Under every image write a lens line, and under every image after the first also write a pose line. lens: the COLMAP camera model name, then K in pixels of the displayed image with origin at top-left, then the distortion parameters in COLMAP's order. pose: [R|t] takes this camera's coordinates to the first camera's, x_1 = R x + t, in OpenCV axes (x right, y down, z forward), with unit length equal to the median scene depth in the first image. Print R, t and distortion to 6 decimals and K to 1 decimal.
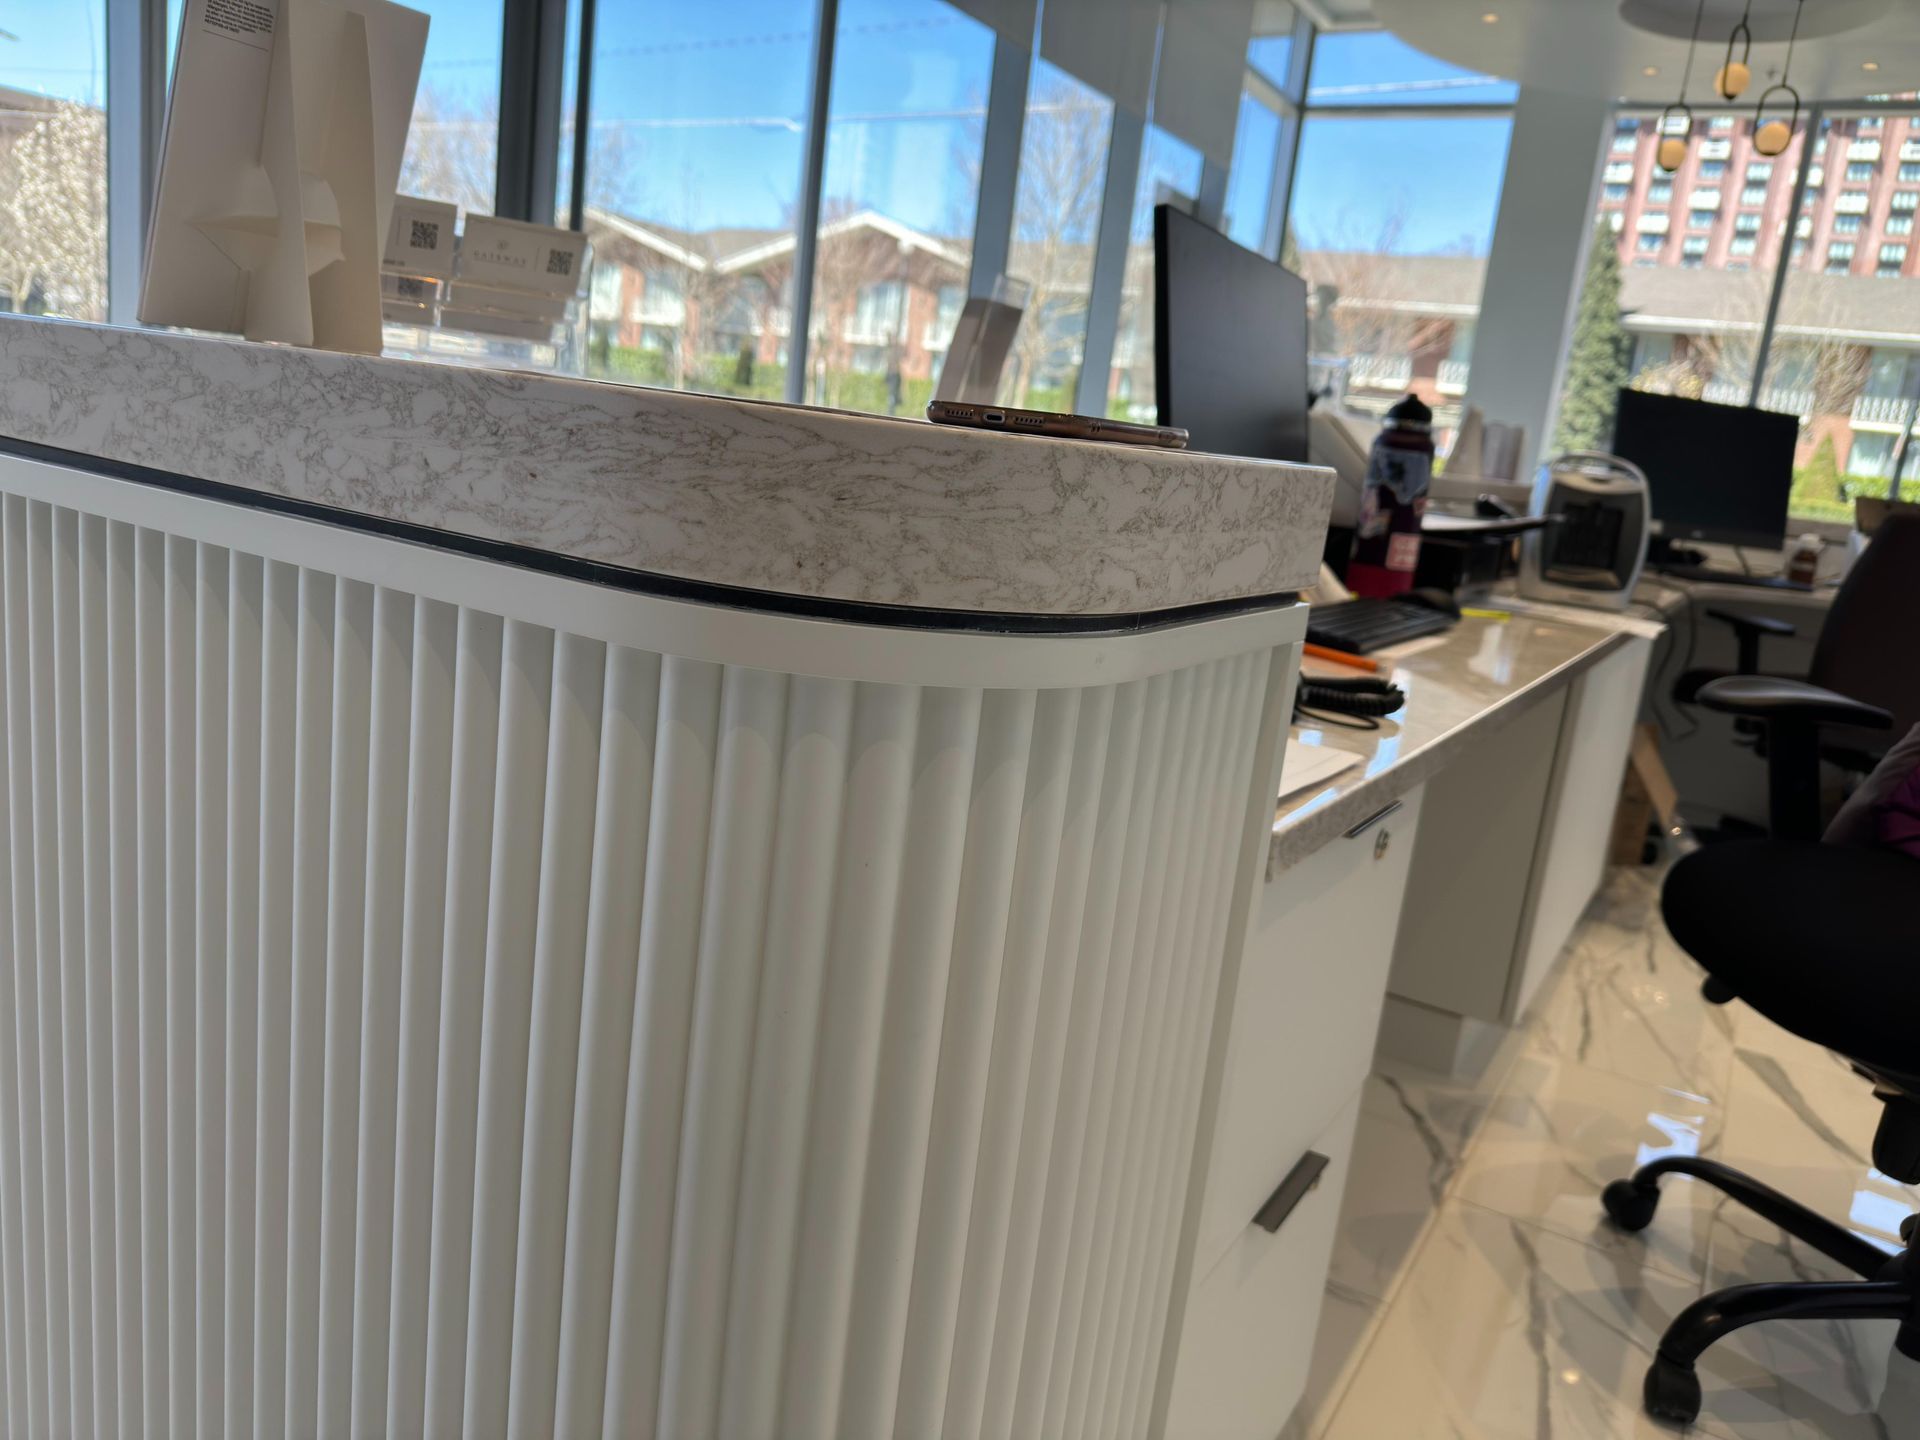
lens RADIAL K [[1368.1, 0, 974.9], [0, 1368.1, 706.1], [0, 0, 1]] dist [0.006479, -0.021206]
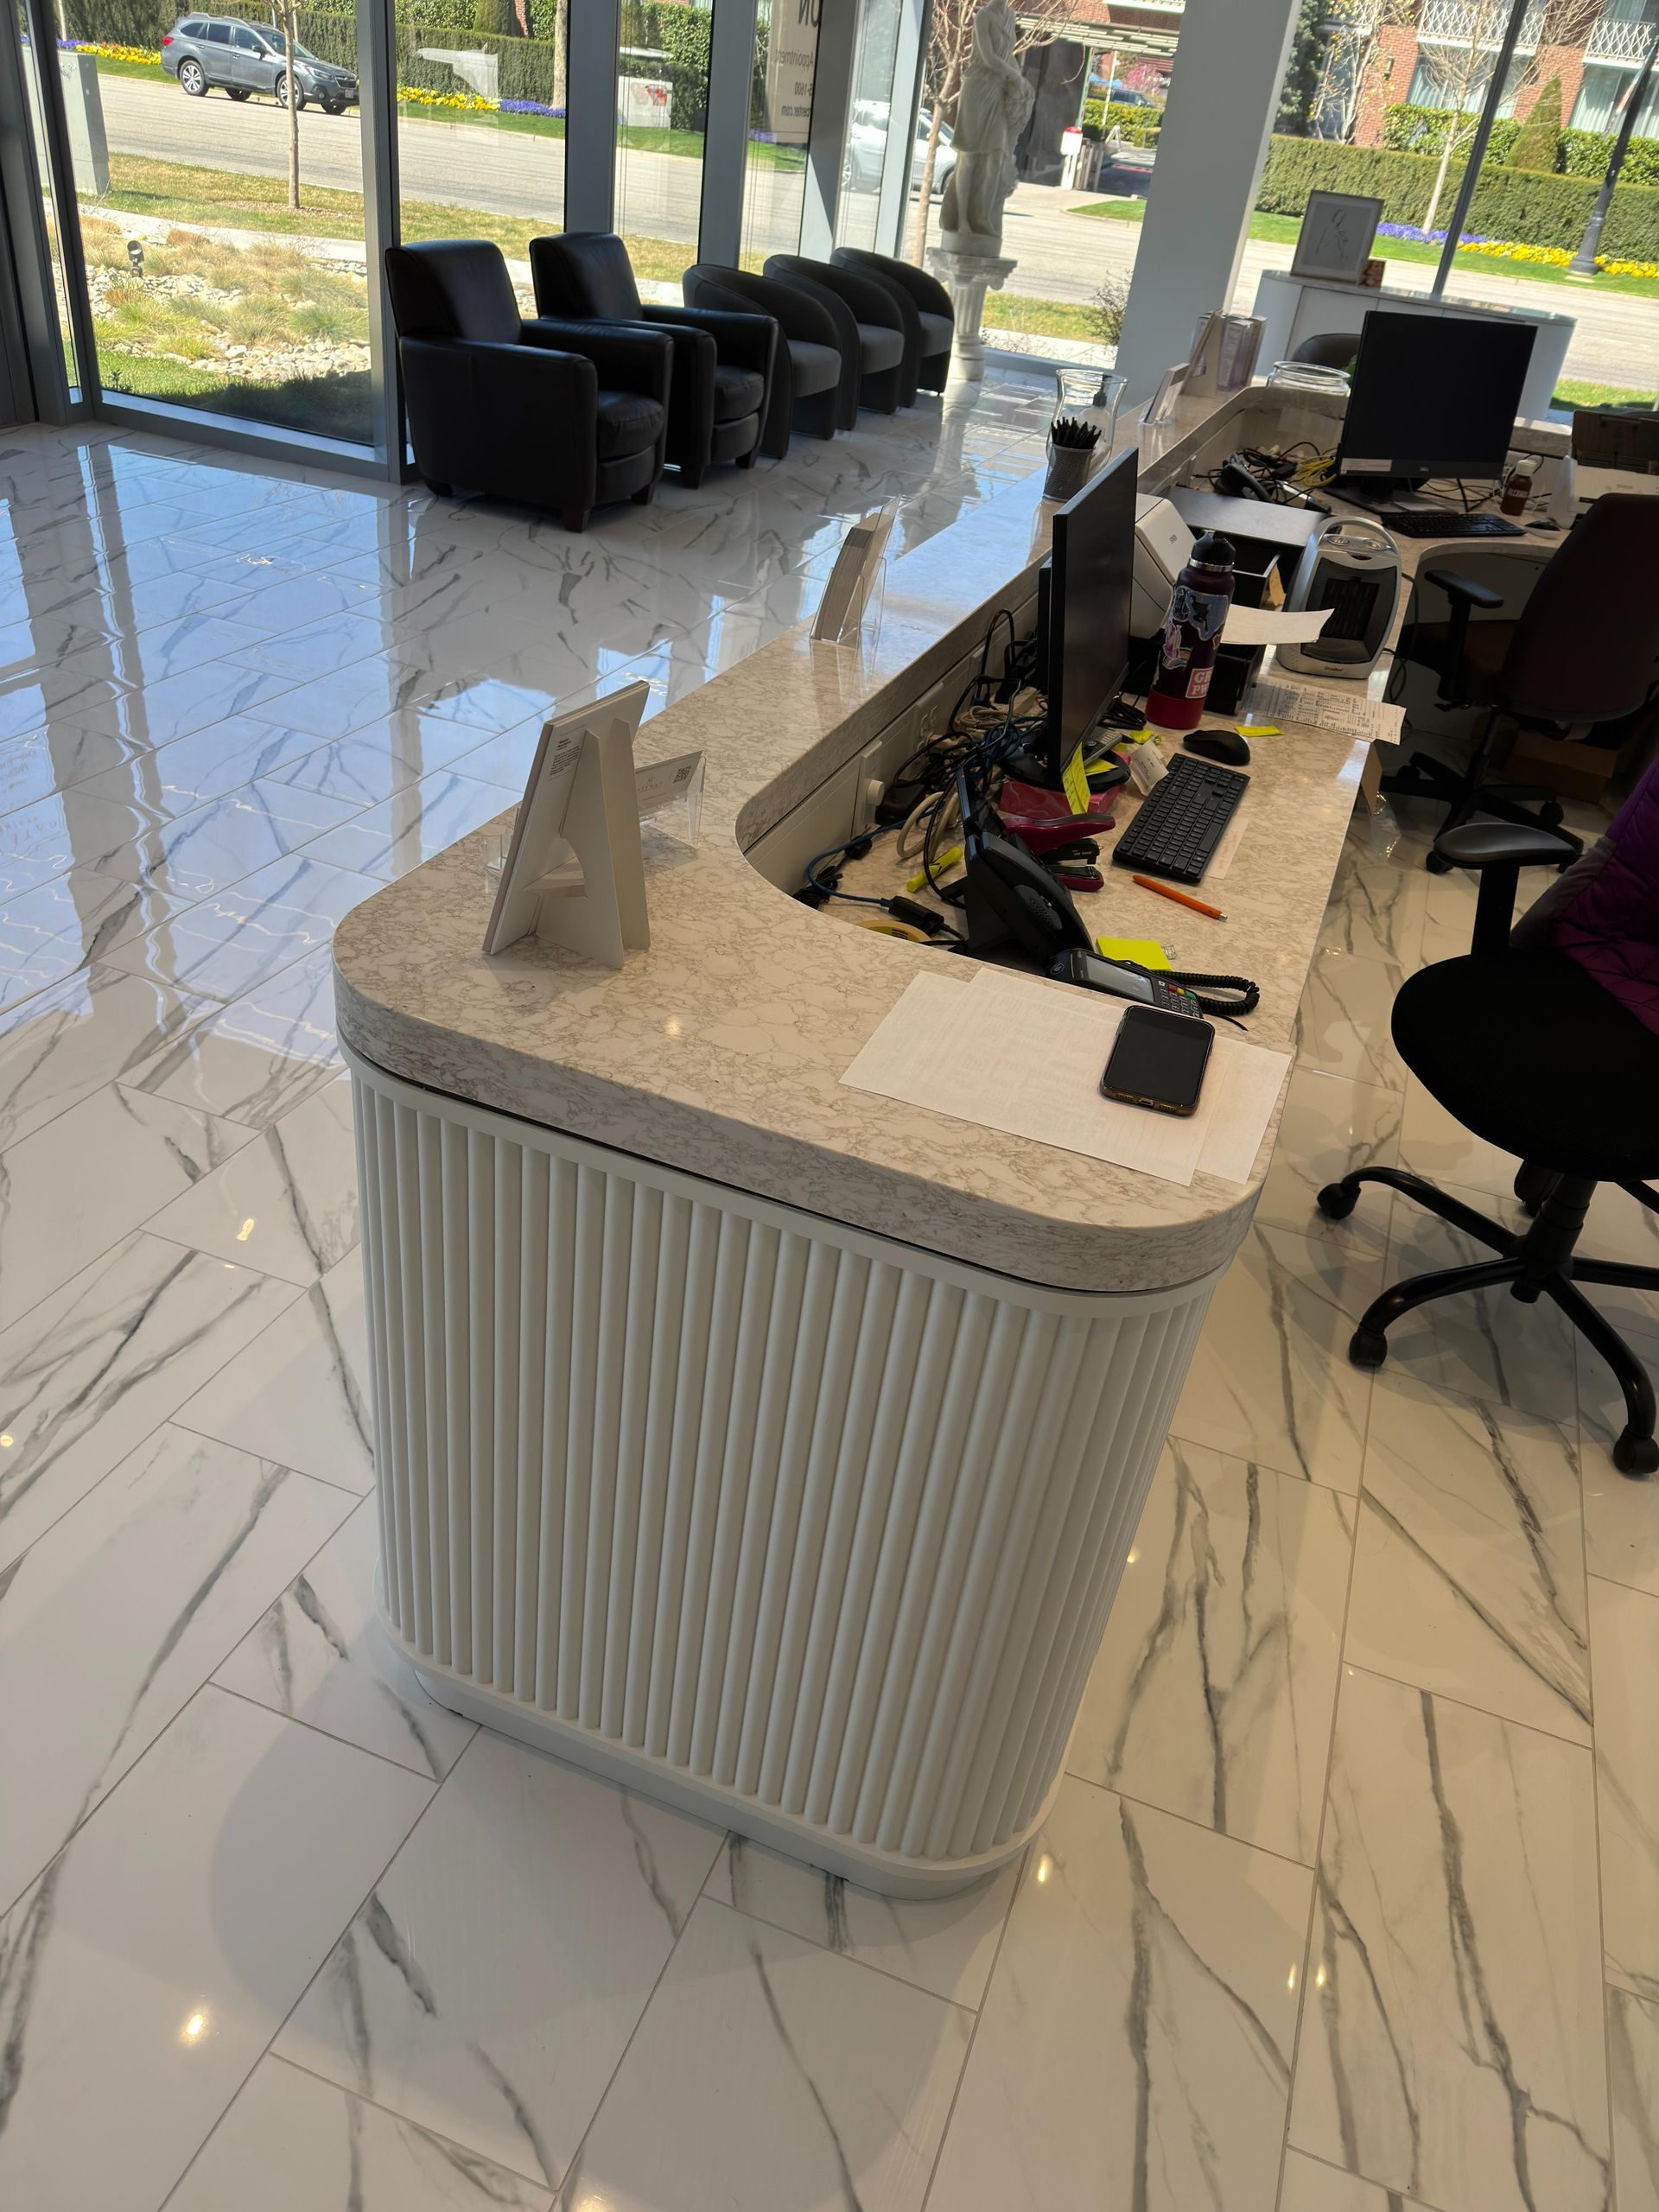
lens RADIAL K [[1576.2, 0, 816.2], [0, 1576.2, 1108.7], [0, 0, 1]] dist [0.006479, -0.021206]
pose [[0.983961, -0.101285, 0.146841, -0.288707], [0.034711, 0.916150, 0.399329, -0.419269], [-0.174975, -0.387827, 0.904972, -0.327332]]
